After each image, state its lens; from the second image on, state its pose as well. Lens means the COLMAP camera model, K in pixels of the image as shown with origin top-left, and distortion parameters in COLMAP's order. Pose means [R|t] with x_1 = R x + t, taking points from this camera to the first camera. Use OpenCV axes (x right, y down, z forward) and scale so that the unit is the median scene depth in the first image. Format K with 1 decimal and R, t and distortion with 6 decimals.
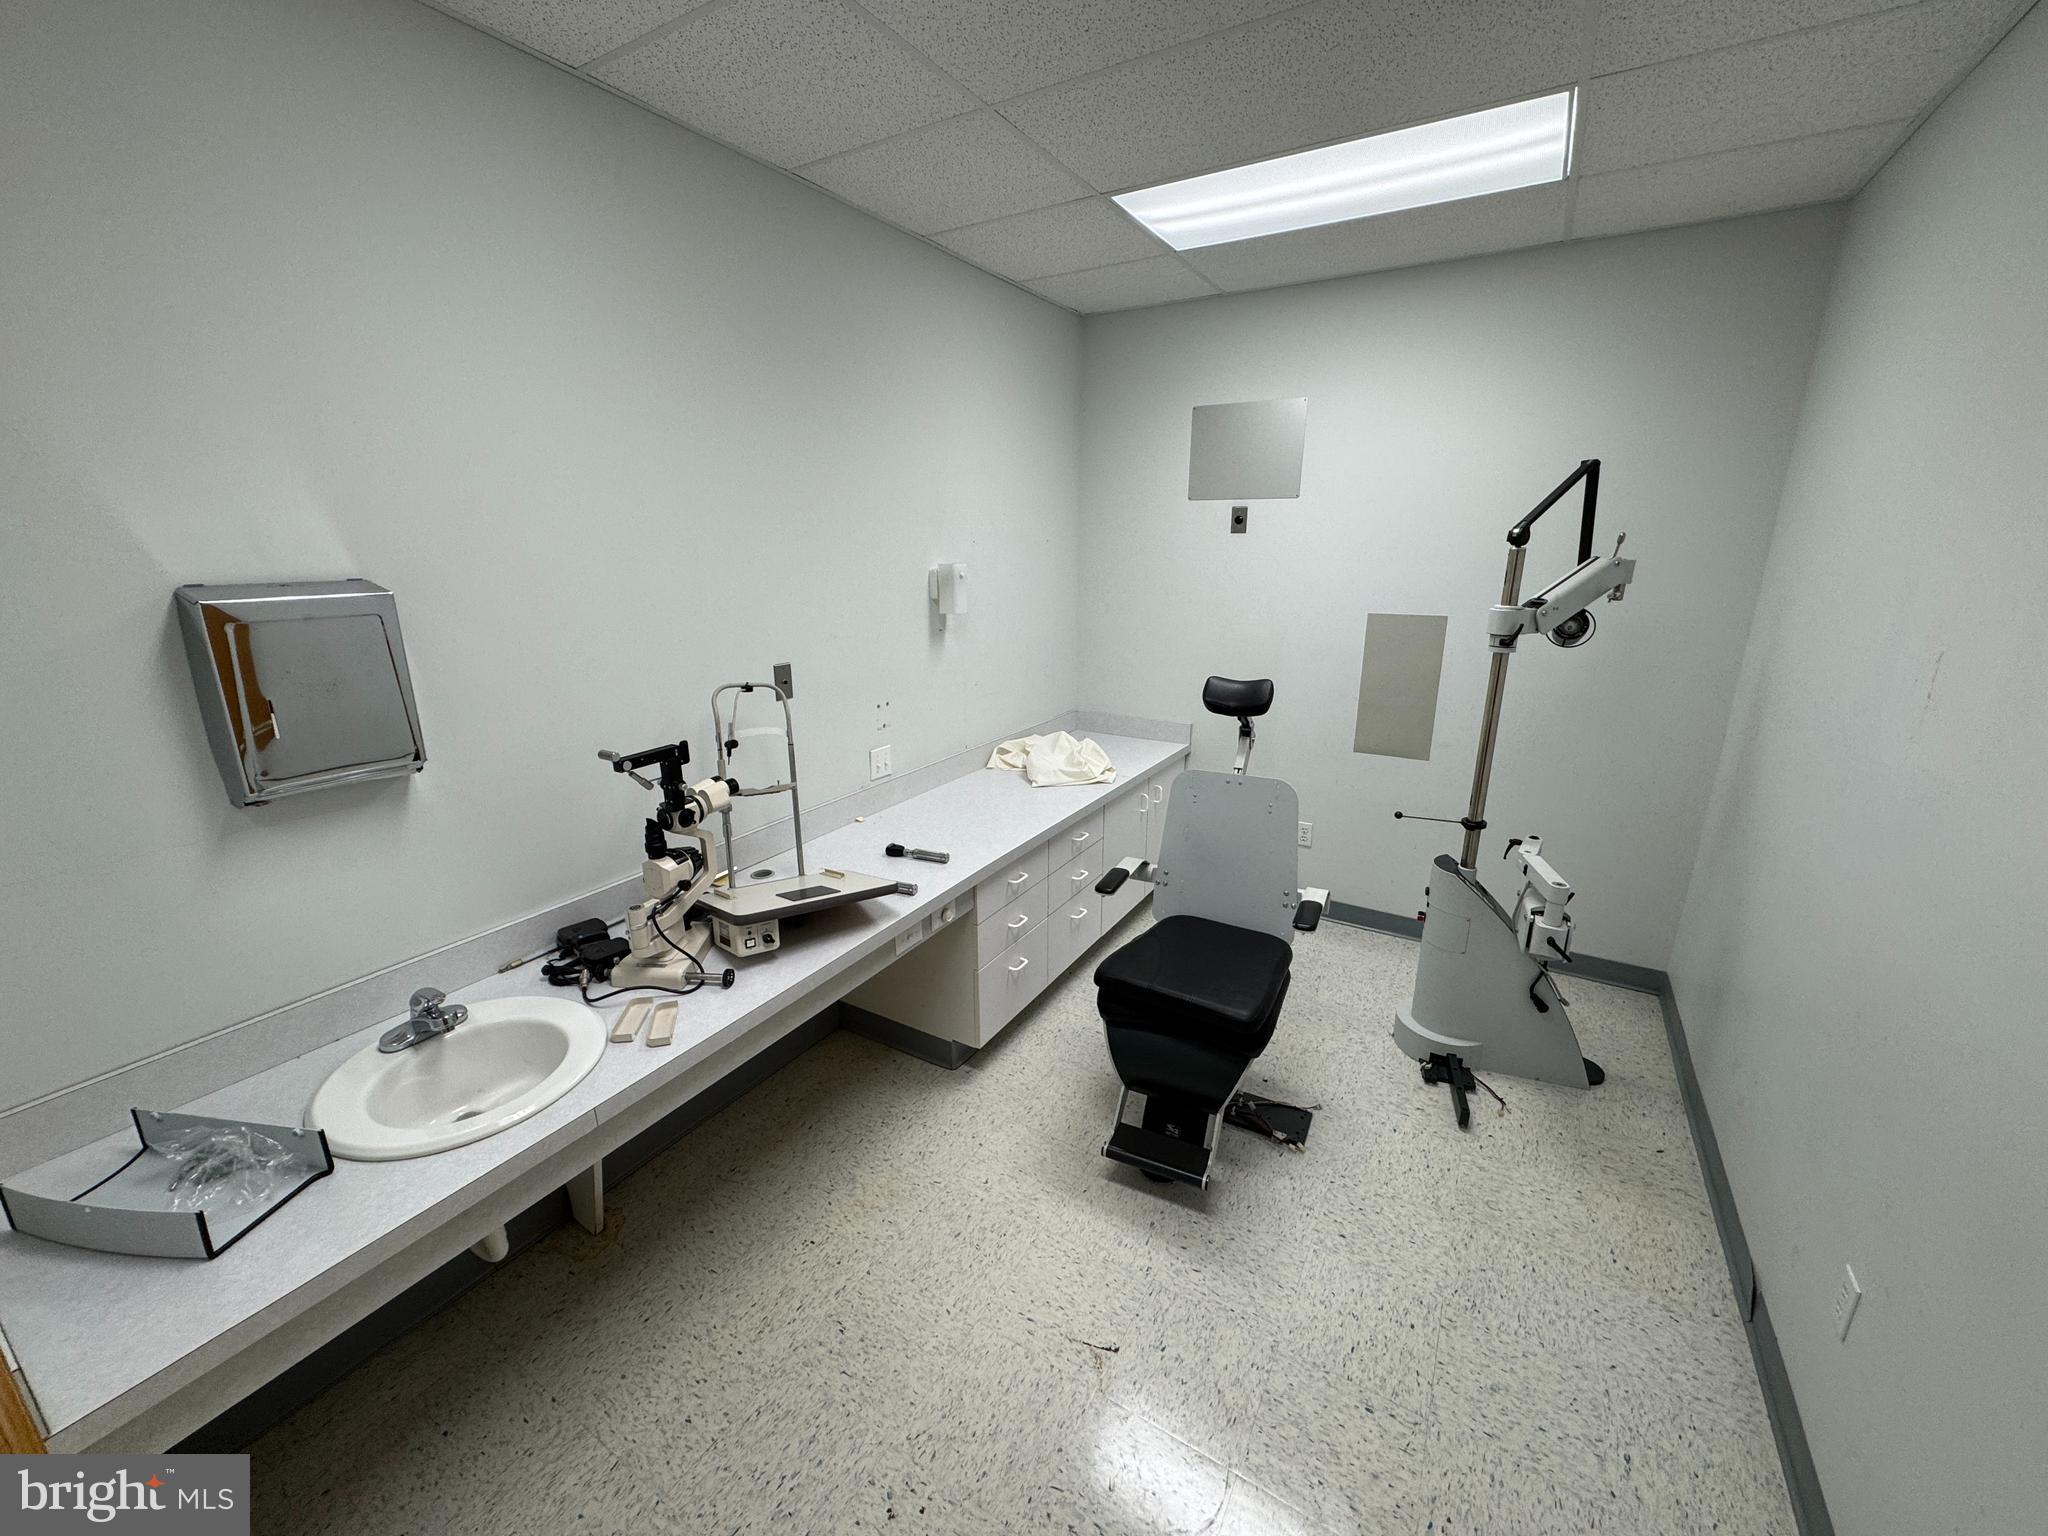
lens RADIAL K [[815.2, 0, 1015.4], [0, 815.2, 752.0], [0, 0, 1]] dist [-0.024148, 0.005825]
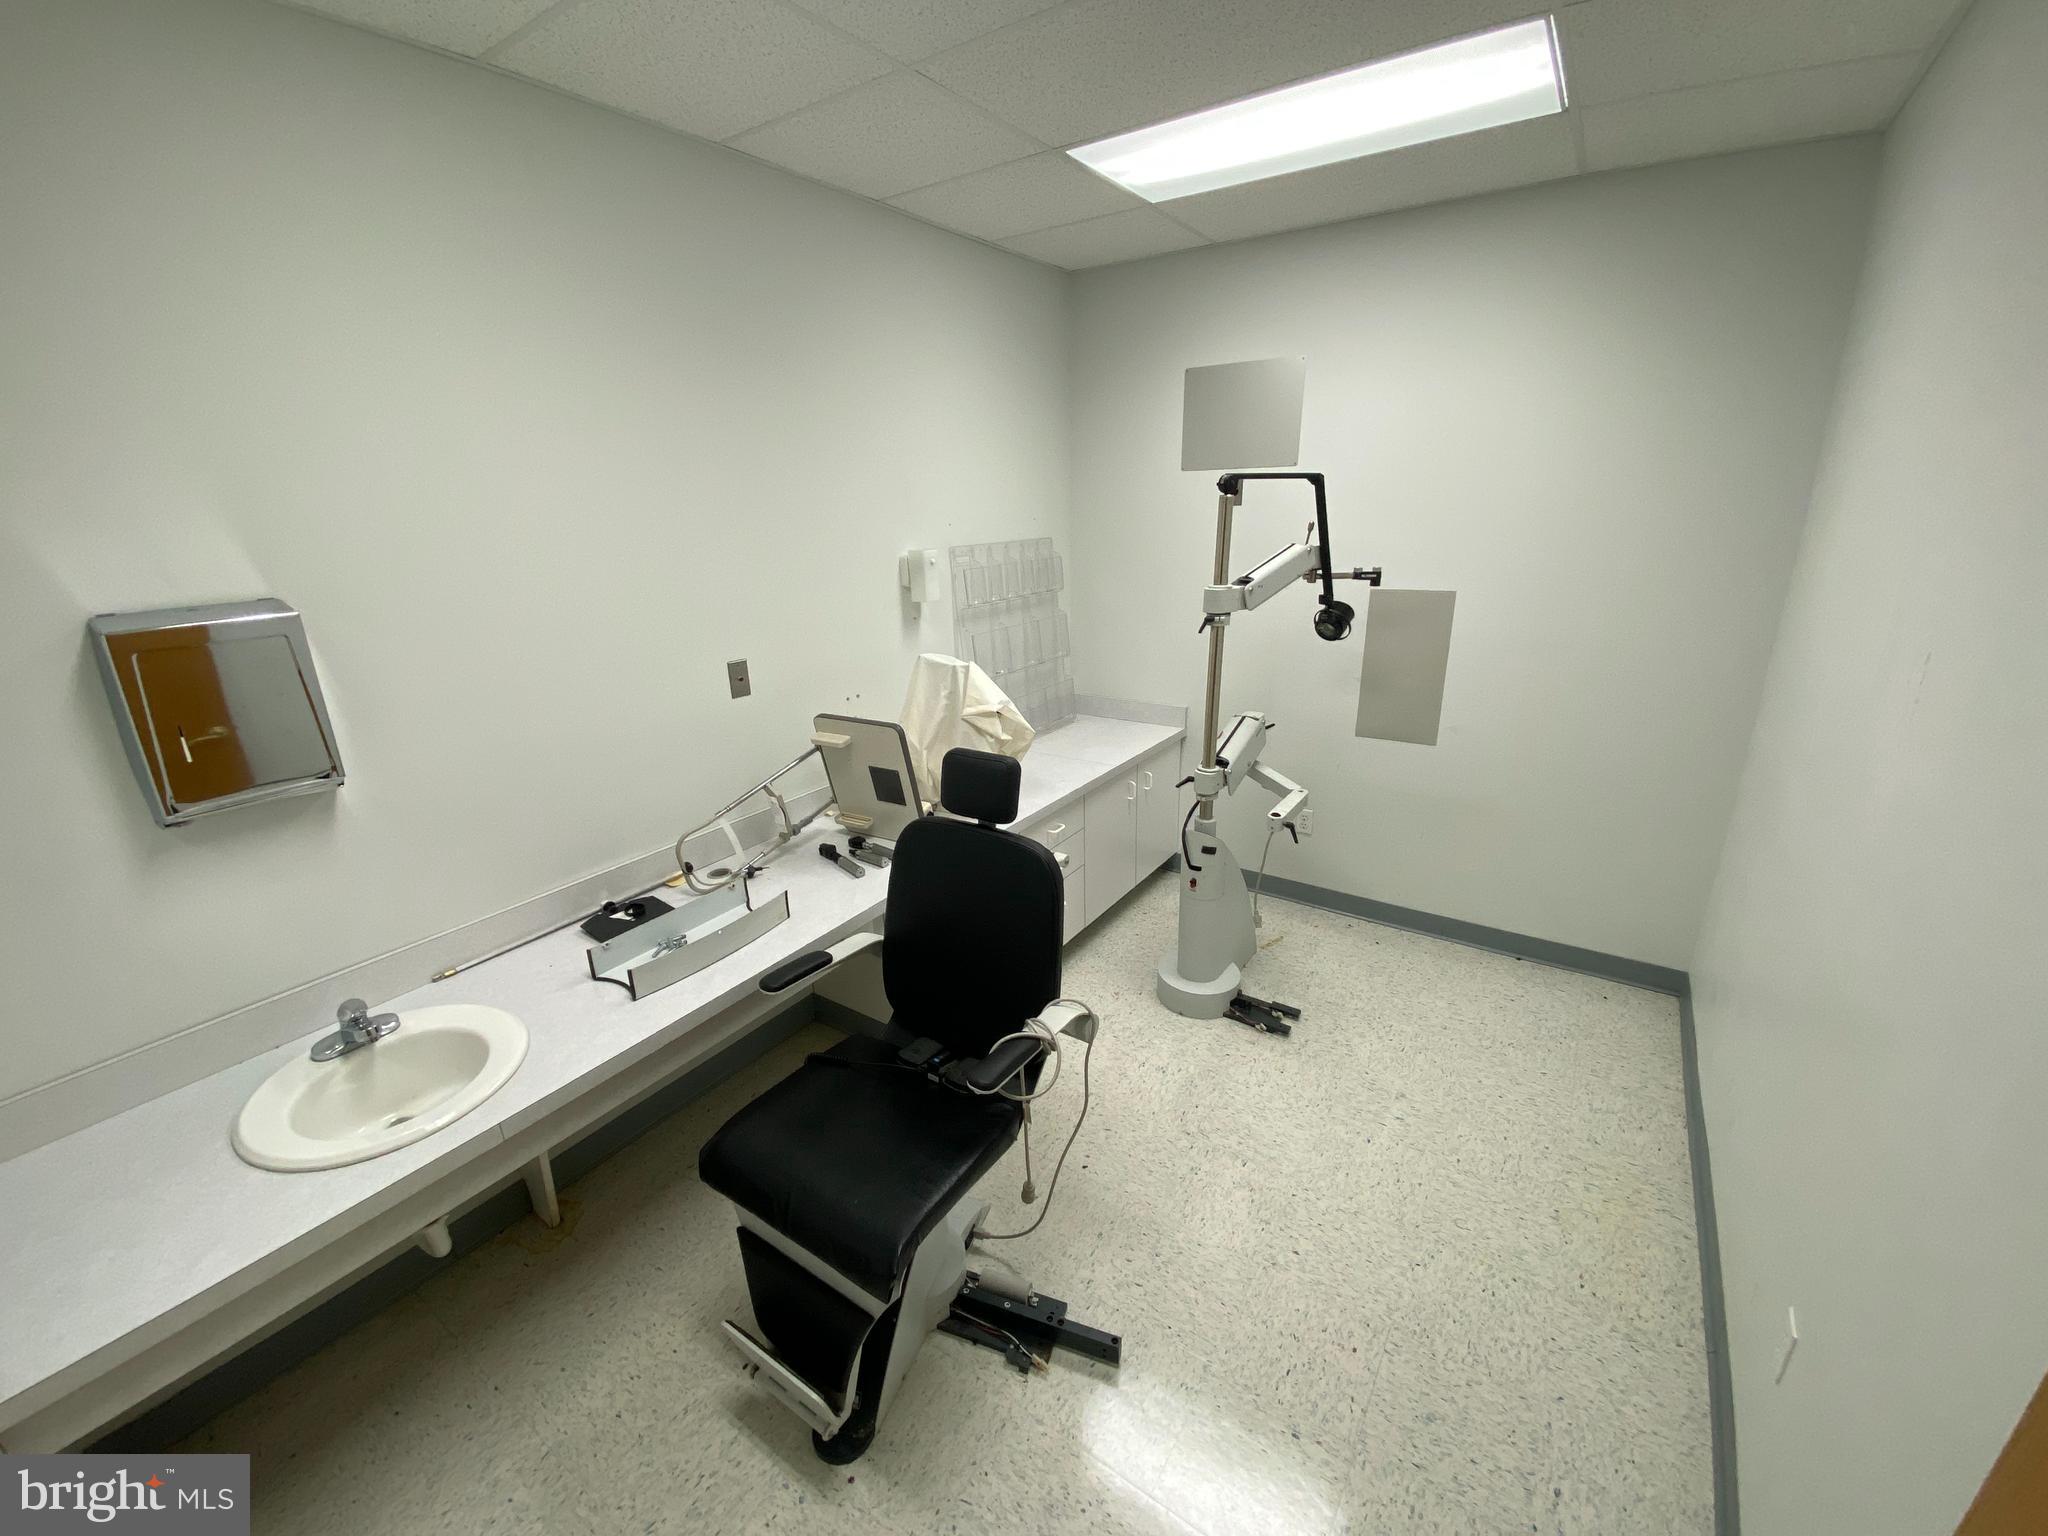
lens RADIAL K [[830.8, 0, 1007.5], [0, 830.8, 760.1], [0, 0, 1]] dist [-0.015102, -0.007950]
pose [[0.998025, -0.007938, -0.062309, 0.139812], [0.010803, 0.998893, 0.045786, -0.041432], [0.061876, -0.046368, 0.997006, 0.025020]]
